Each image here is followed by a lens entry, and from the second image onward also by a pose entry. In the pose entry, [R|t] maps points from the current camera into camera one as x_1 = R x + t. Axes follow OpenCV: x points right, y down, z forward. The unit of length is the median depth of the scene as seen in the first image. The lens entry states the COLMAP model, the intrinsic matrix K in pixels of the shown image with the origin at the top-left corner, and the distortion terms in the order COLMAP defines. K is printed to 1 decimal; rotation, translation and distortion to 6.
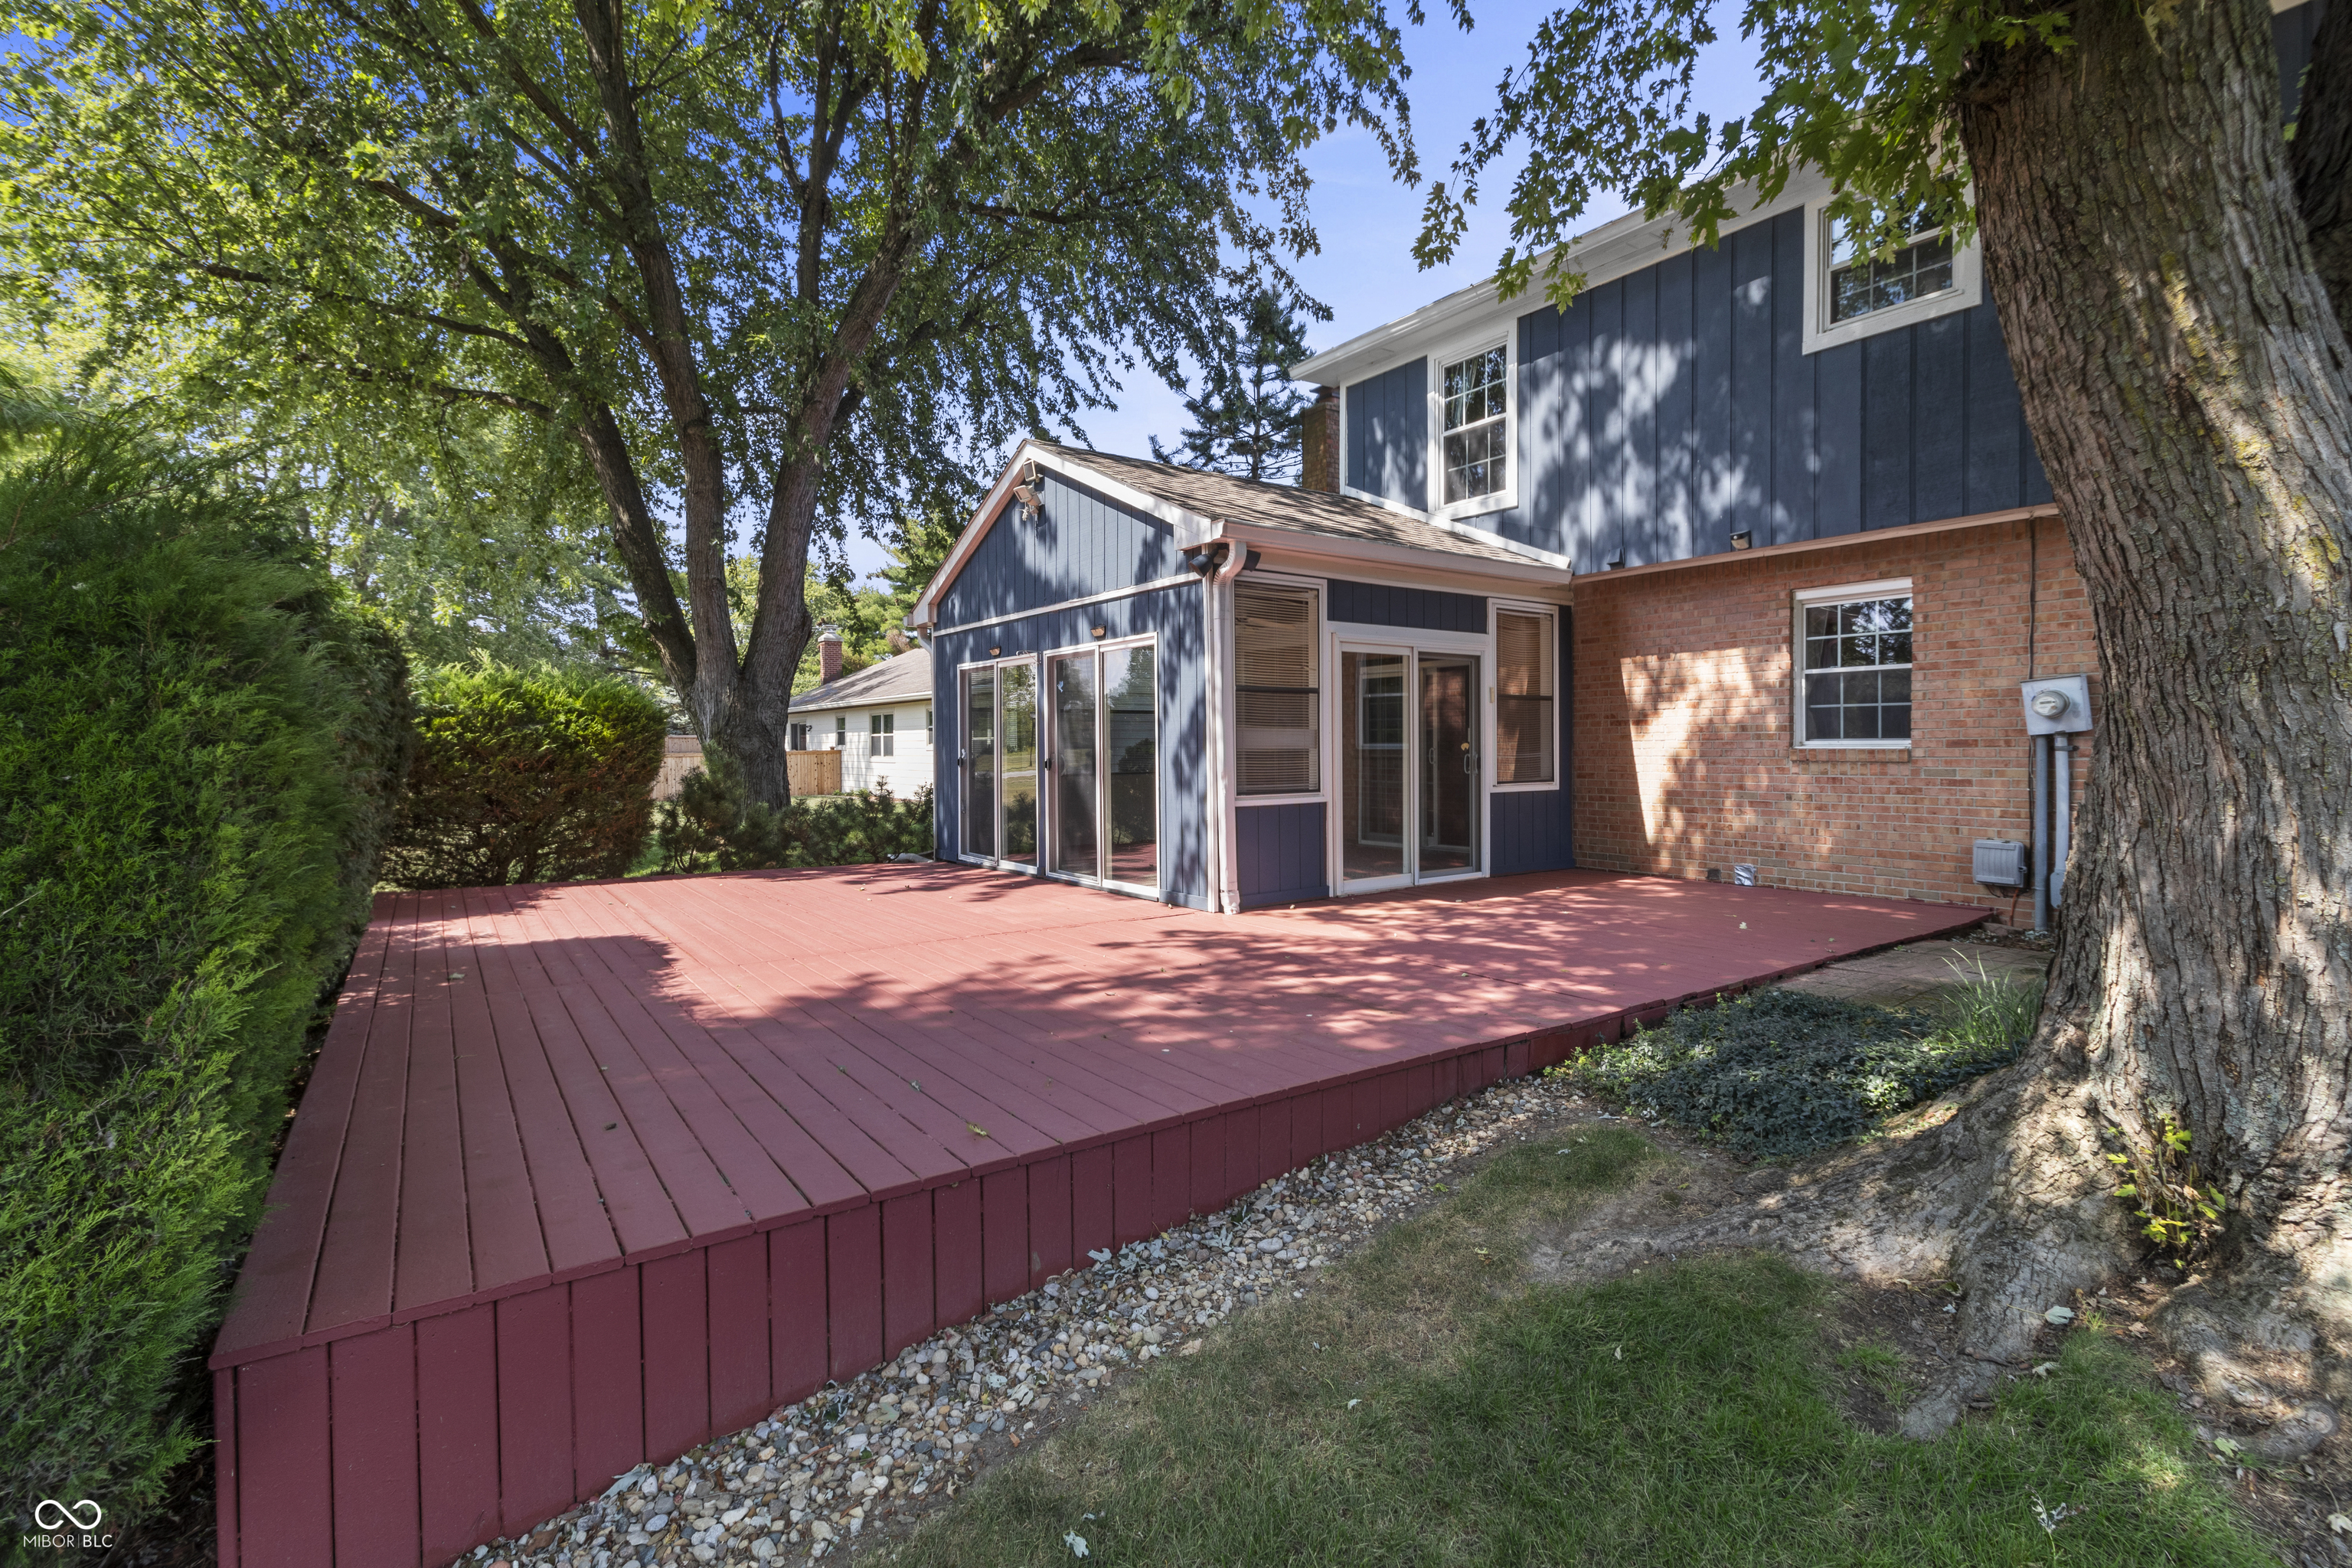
lens RADIAL K [[1103.5, 0, 1186.2], [0, 1103.5, 761.0], [0, 0, 1]] dist [-0.004108, 0.000702]
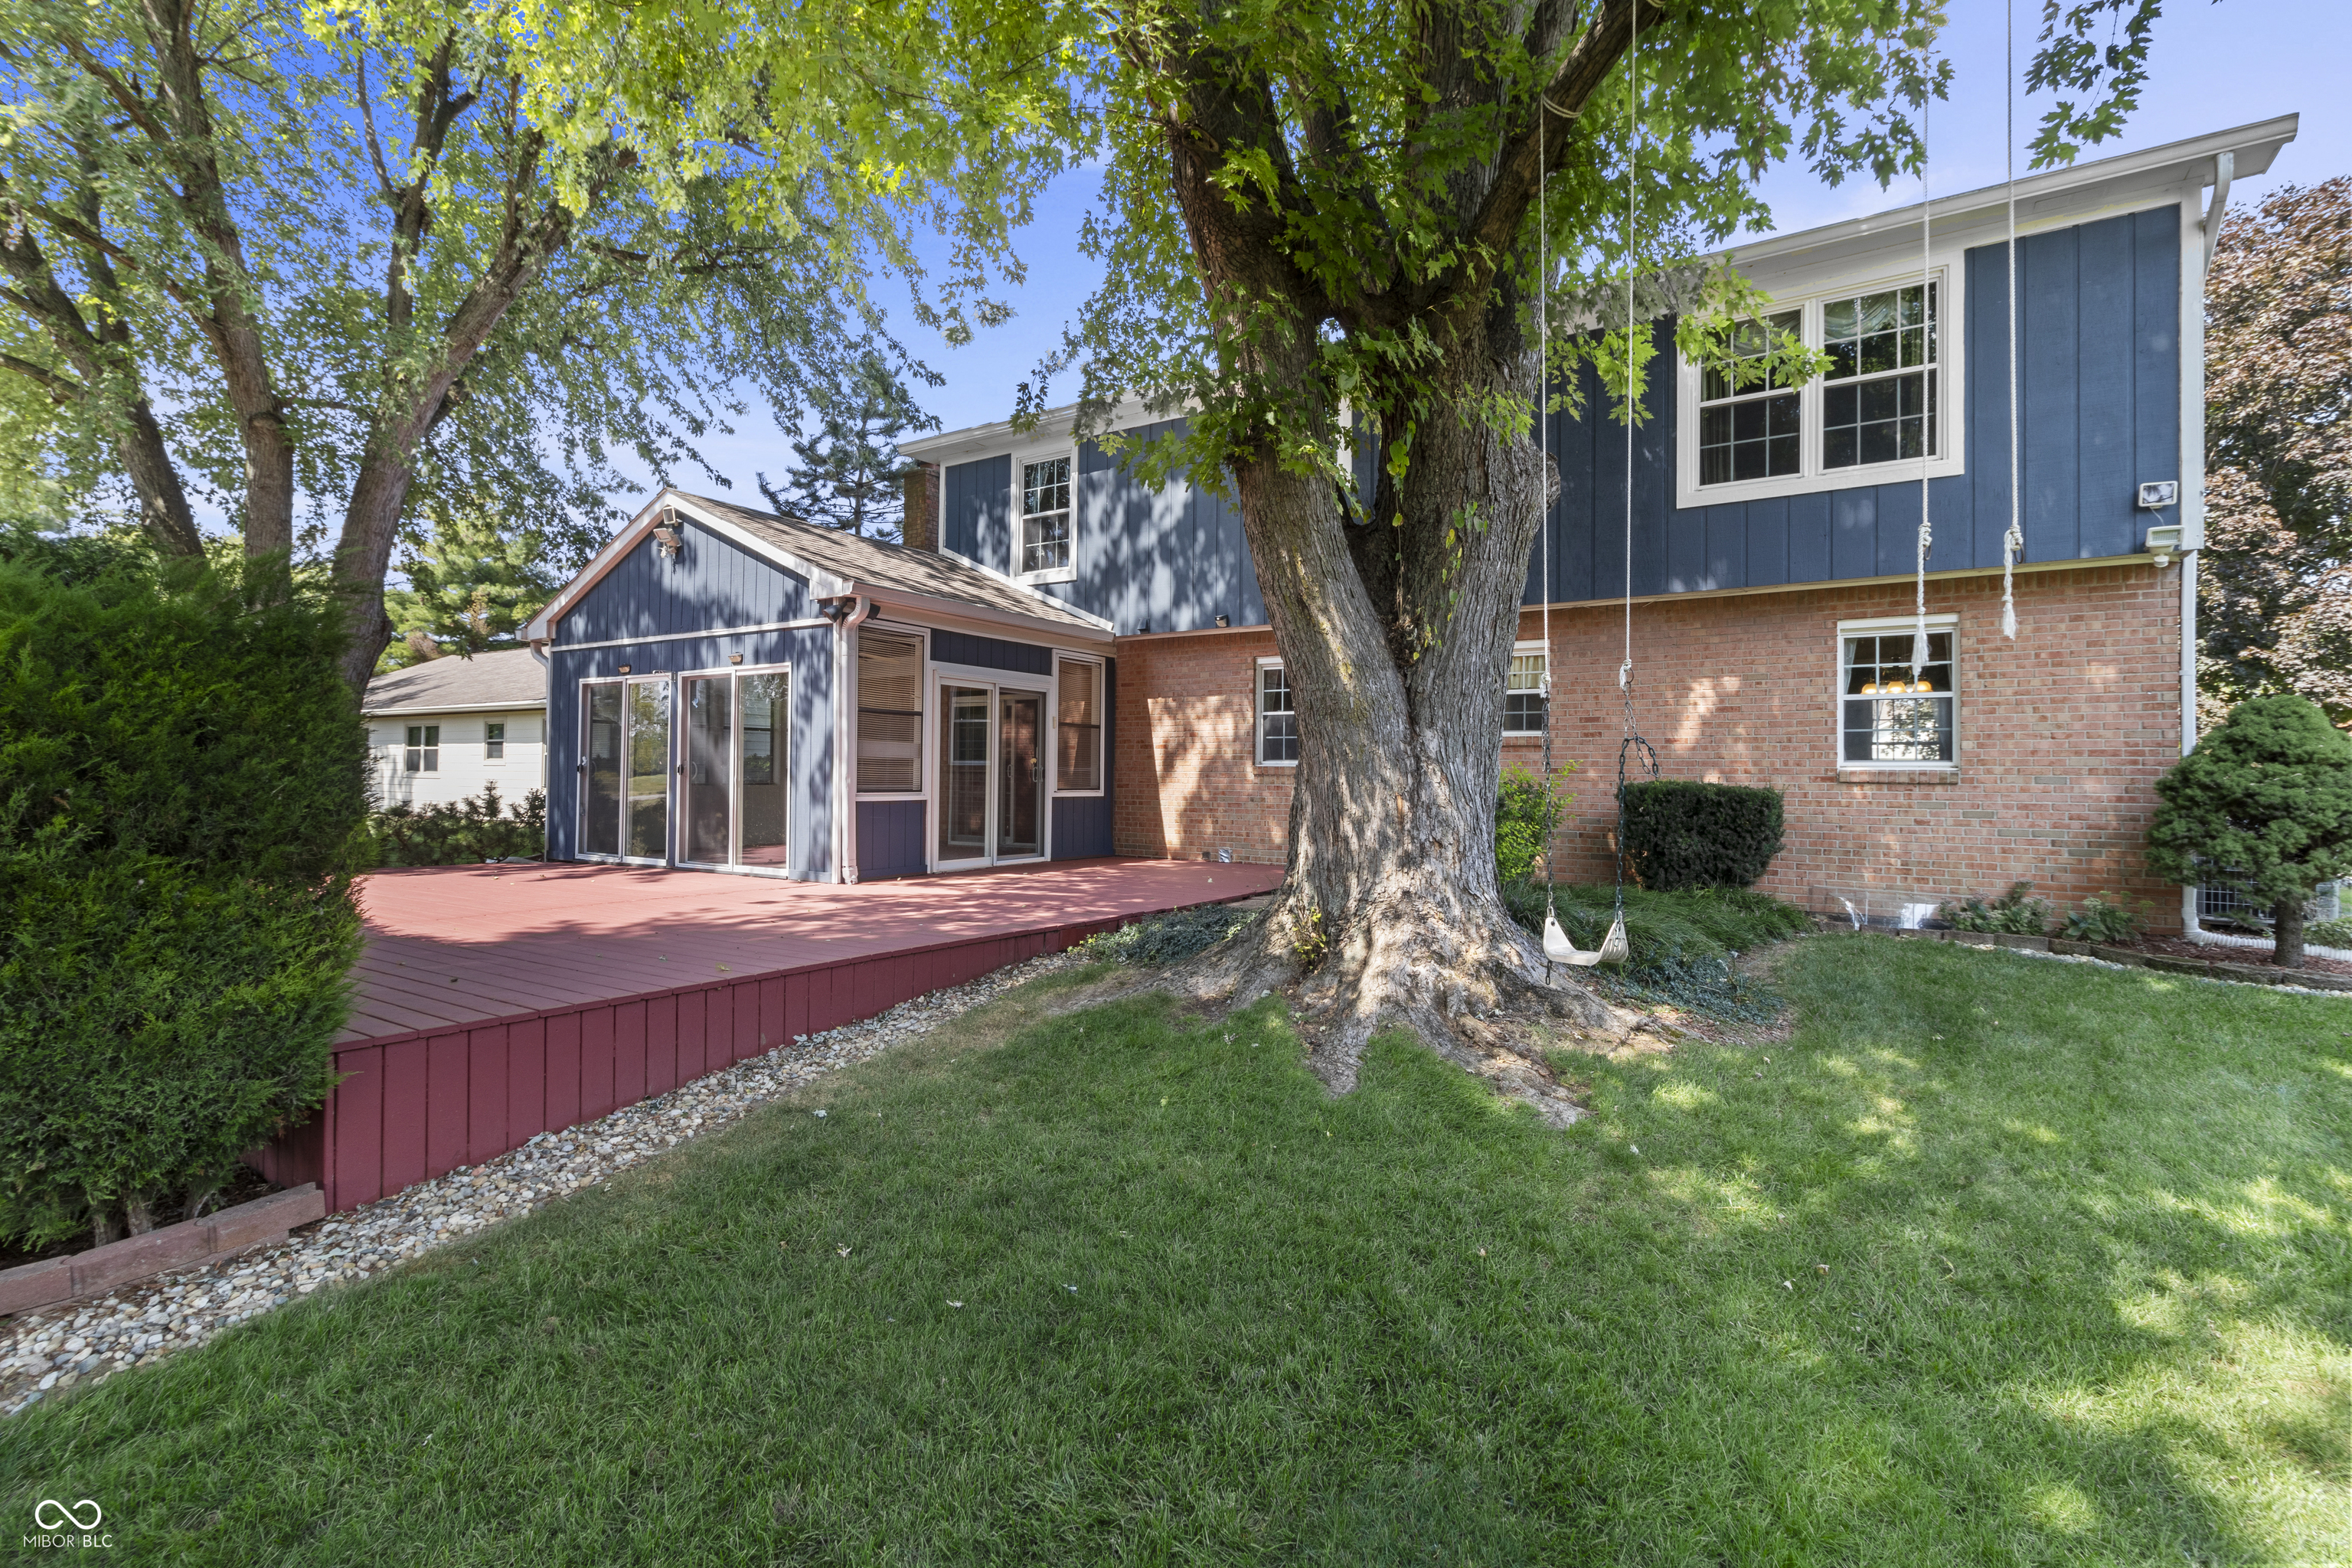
lens RADIAL K [[1103.5, 0, 1180.0], [0, 1103.5, 768.9], [0, 0, 1]] dist [-0.004108, 0.000702]
pose [[0.933939, 0.020795, 0.356827, -0.050950], [-0.013255, 0.999634, -0.023563, 0.023774], [-0.357187, 0.017277, 0.933873, -0.275476]]
